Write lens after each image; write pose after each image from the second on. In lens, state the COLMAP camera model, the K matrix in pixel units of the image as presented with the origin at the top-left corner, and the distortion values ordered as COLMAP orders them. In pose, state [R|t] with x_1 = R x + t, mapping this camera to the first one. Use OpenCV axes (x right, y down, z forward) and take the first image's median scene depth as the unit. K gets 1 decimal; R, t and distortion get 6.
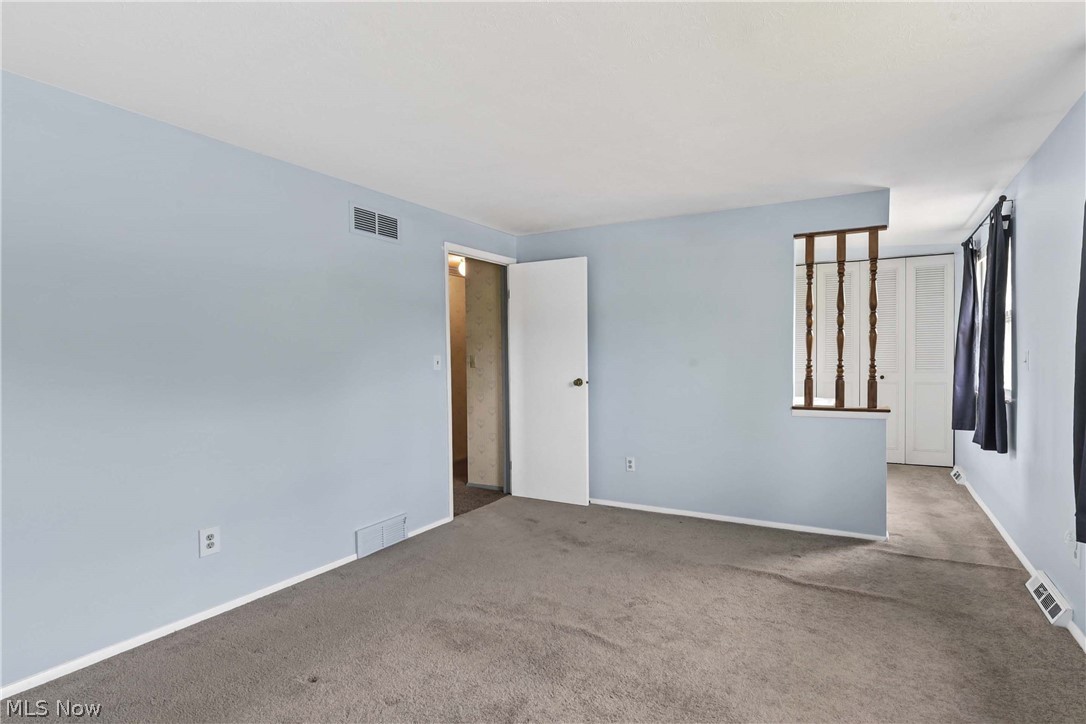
lens RADIAL K [[462.2, 0, 545.2], [0, 462.2, 358.2], [0, 0, 1]] dist [-0.014191, -0.000538]
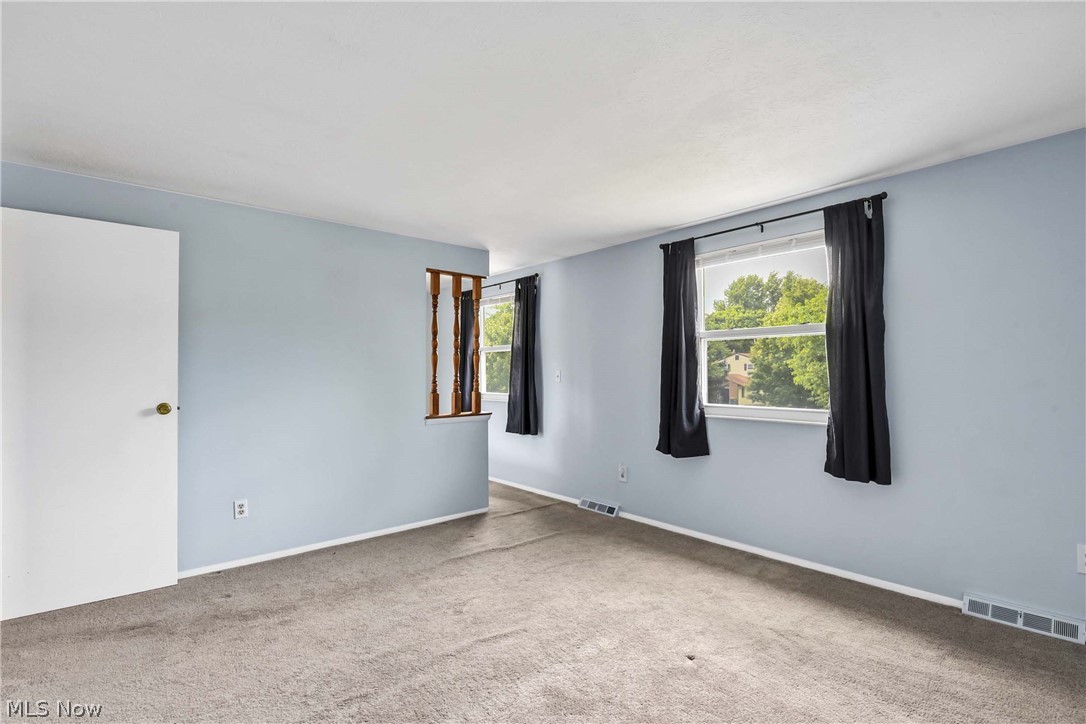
lens RADIAL K [[492.7, 0, 550.1], [0, 492.7, 356.5], [0, 0, 1]] dist [-0.021230, -0.002633]
pose [[0.404103, 0.036066, 0.914002, -0.494990], [0.001872, 0.999188, -0.040255, 0.004709], [-0.914712, 0.017978, 0.403707, 0.232930]]
